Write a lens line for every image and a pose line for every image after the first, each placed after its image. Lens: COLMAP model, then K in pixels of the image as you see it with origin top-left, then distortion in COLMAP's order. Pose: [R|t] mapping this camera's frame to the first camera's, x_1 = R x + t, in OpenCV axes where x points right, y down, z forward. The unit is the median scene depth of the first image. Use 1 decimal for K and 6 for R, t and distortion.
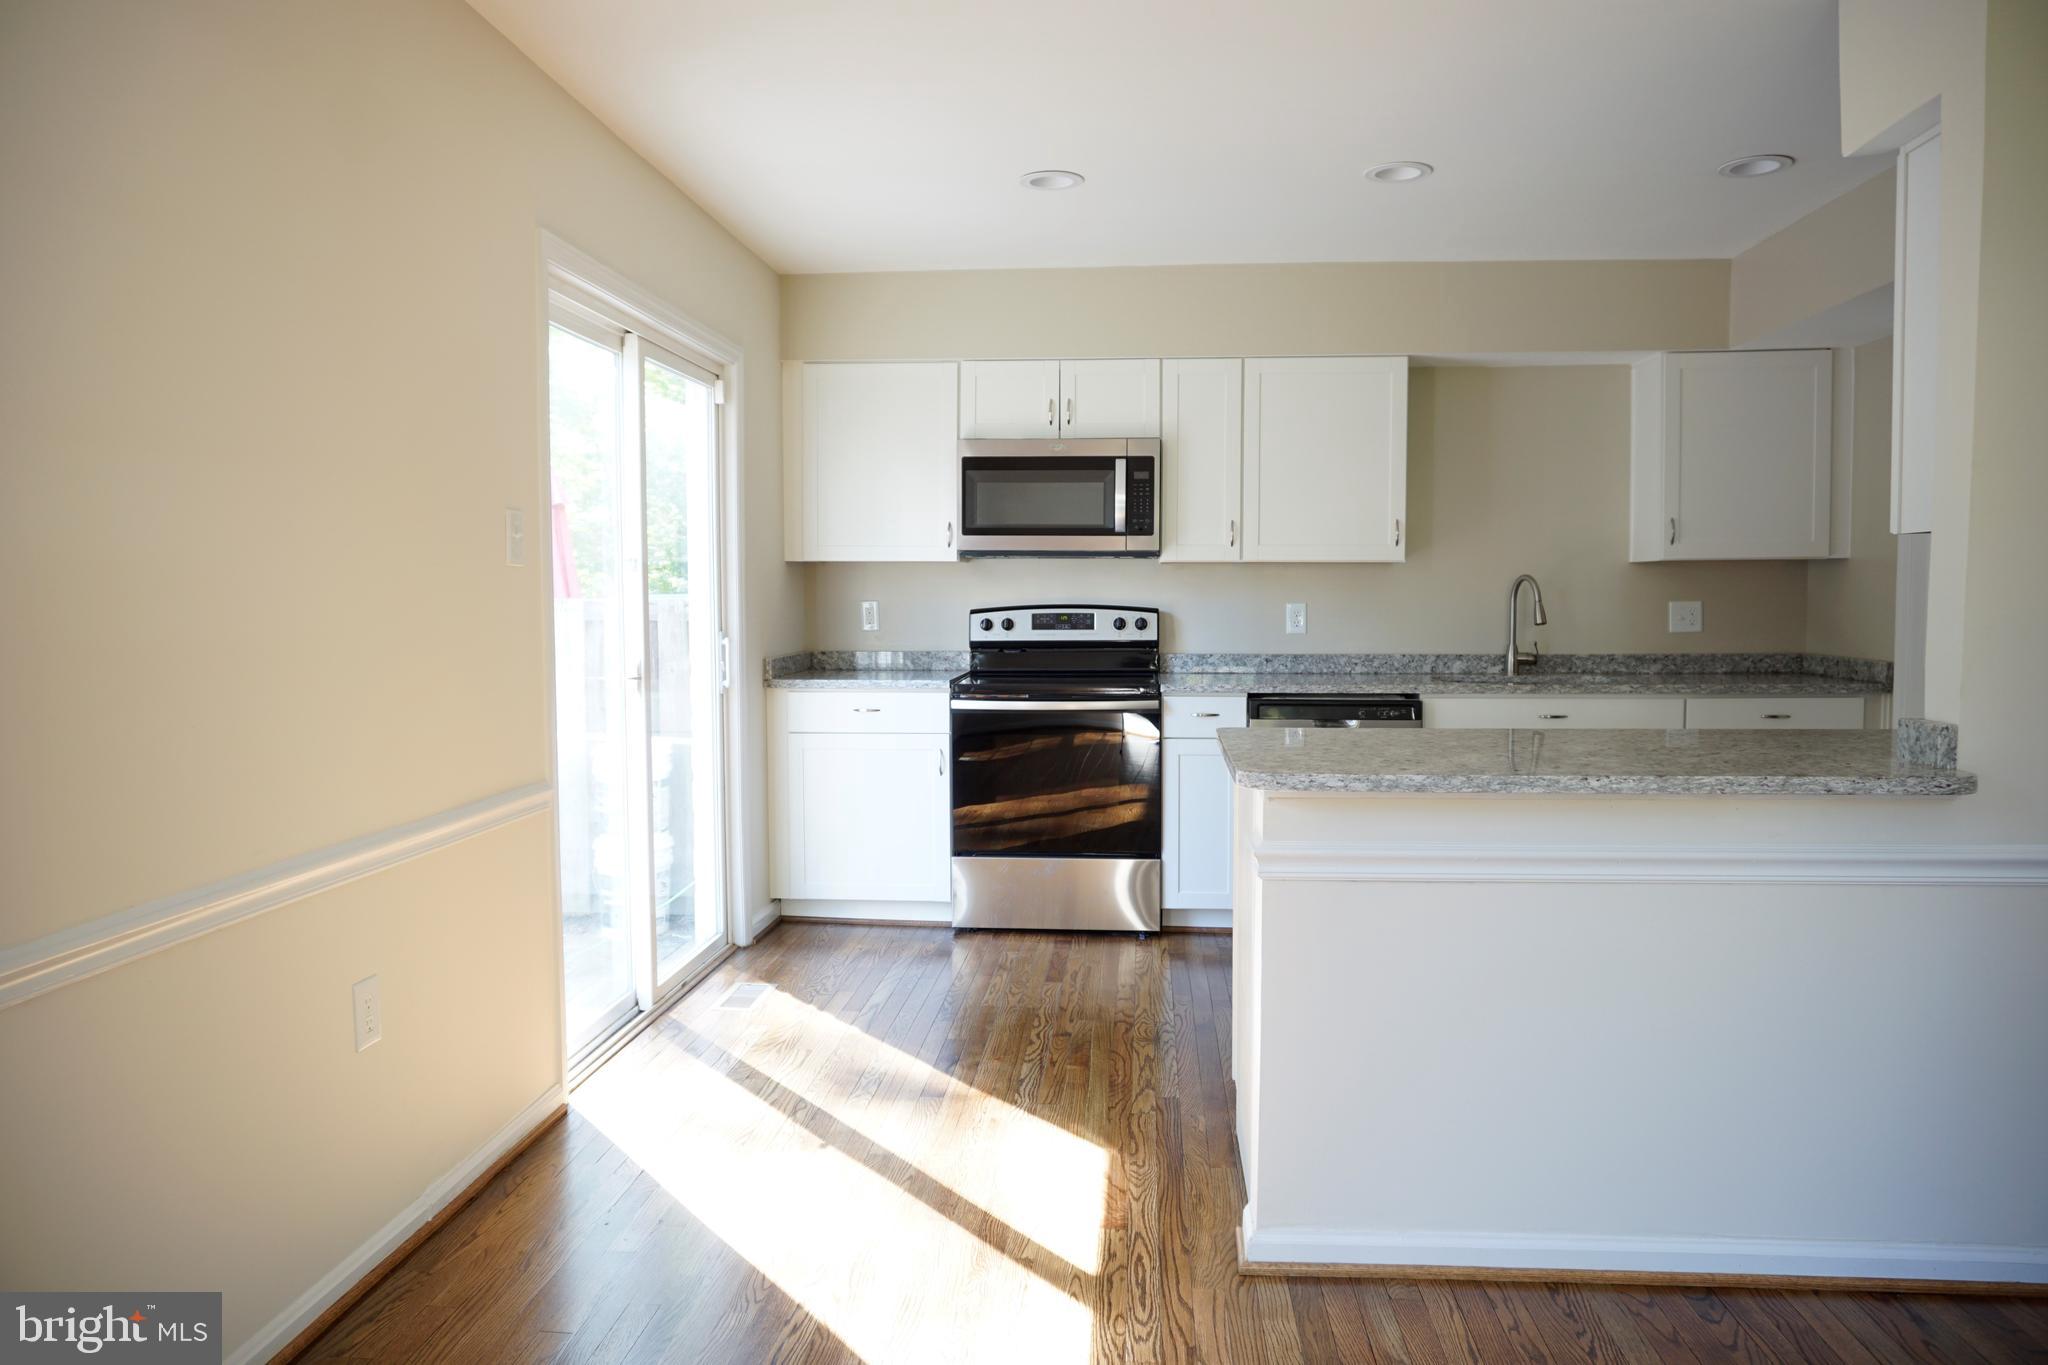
lens RADIAL K [[1406.2, 0, 1024.0], [0, 1406.2, 682.5], [0, 0, 1]] dist [-0.068829, 0.060783]
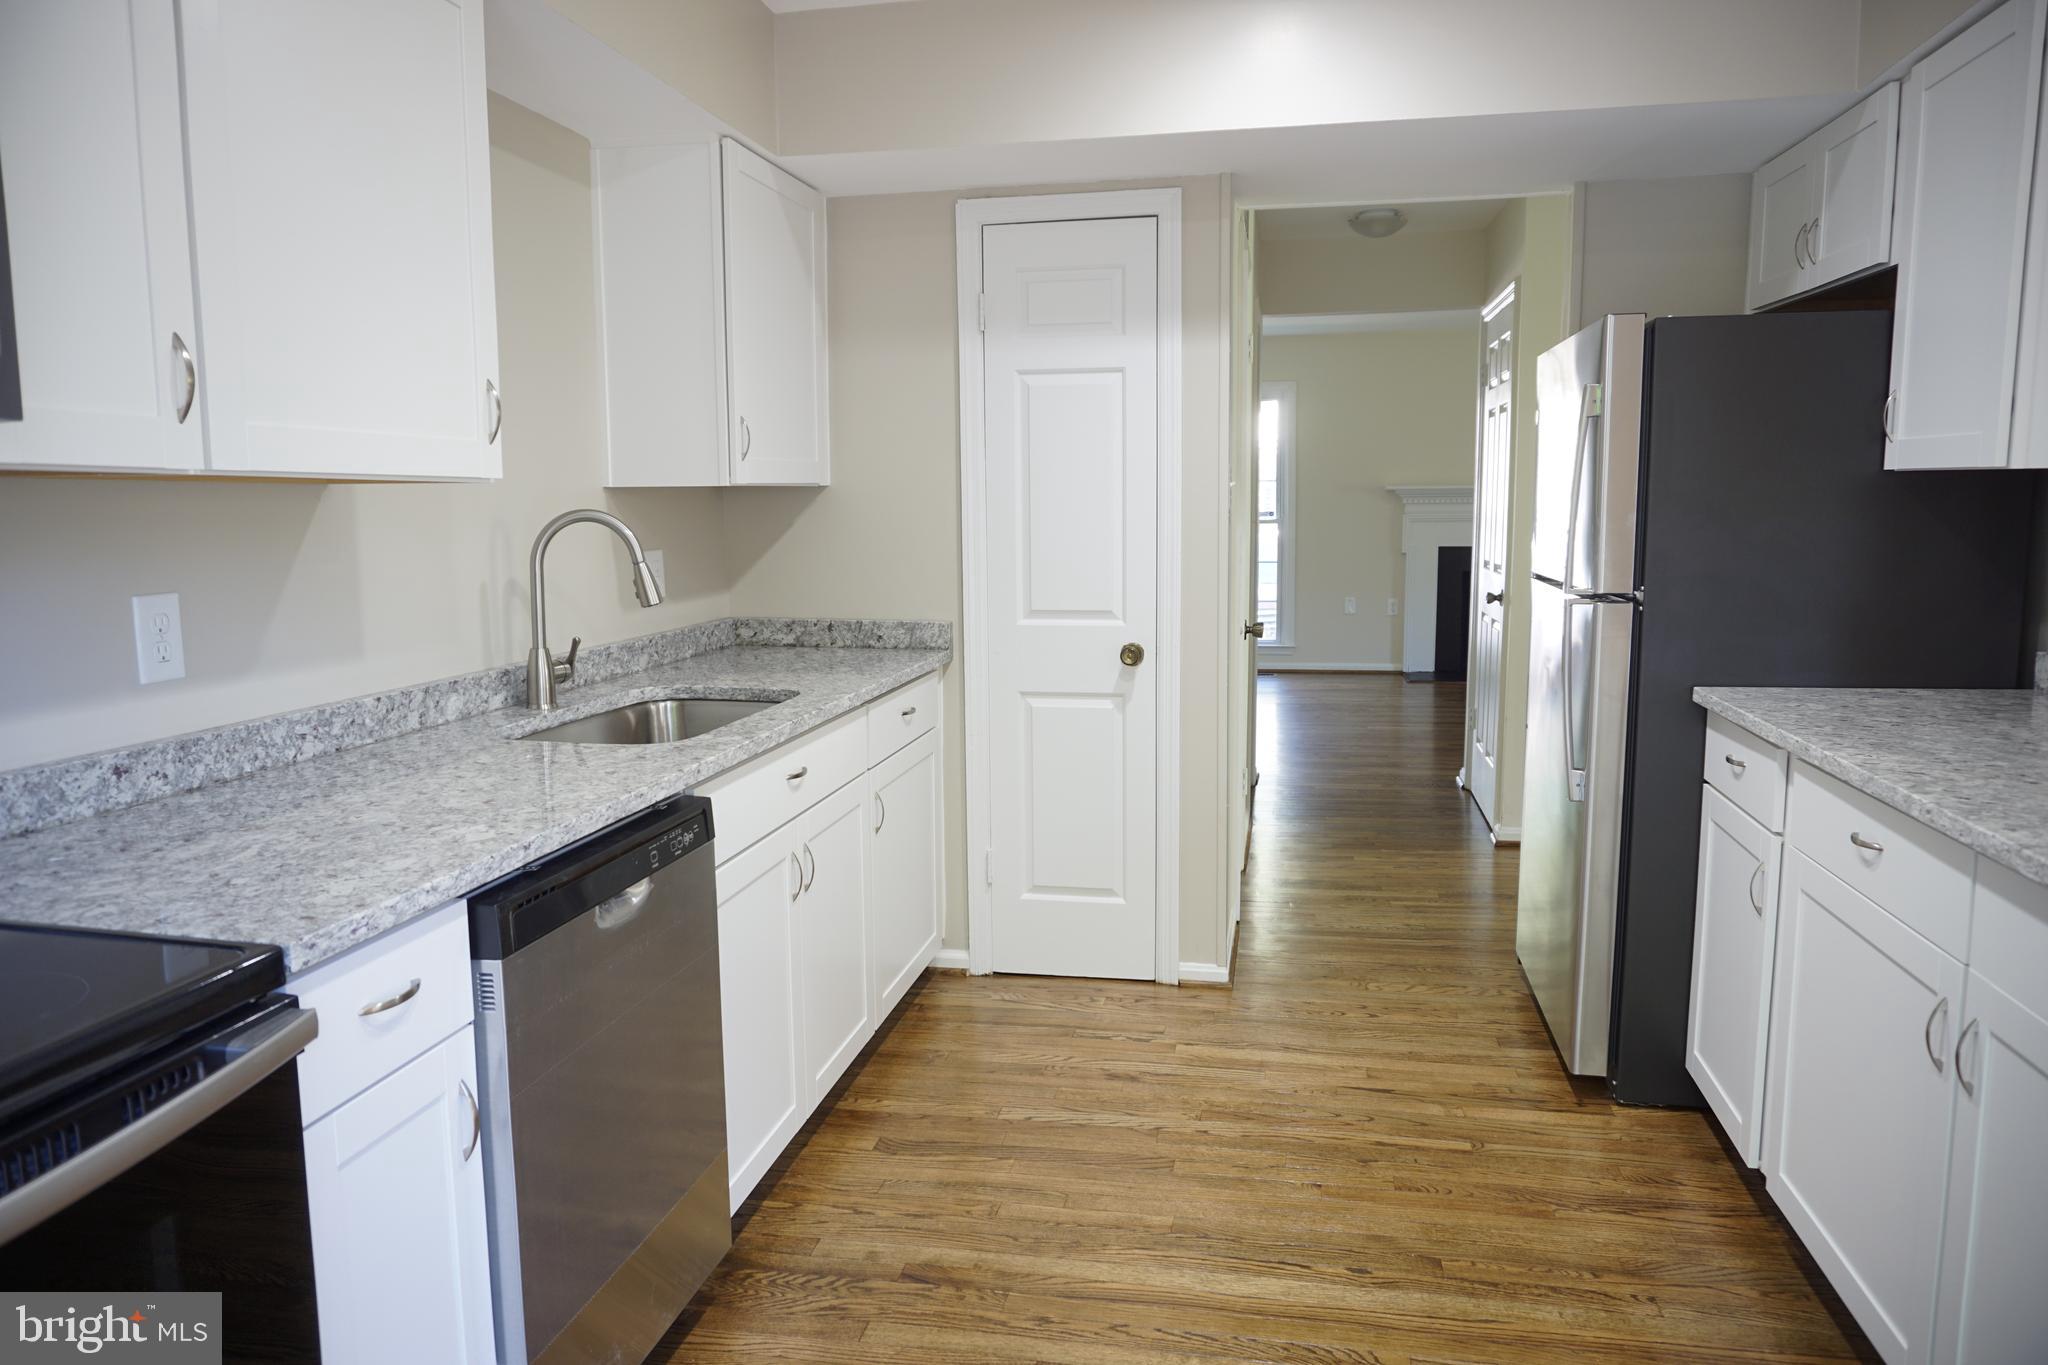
lens RADIAL K [[1365.4, 0, 1024.0], [0, 1365.4, 682.5], [0, 0, 1]] dist [-0.036524, 0.021081]
pose [[0.109878, -0.127002, 0.985798, -0.122310], [0.067226, 0.990482, 0.120112, -0.063083], [-0.991669, 0.053074, 0.117370, 0.776452]]
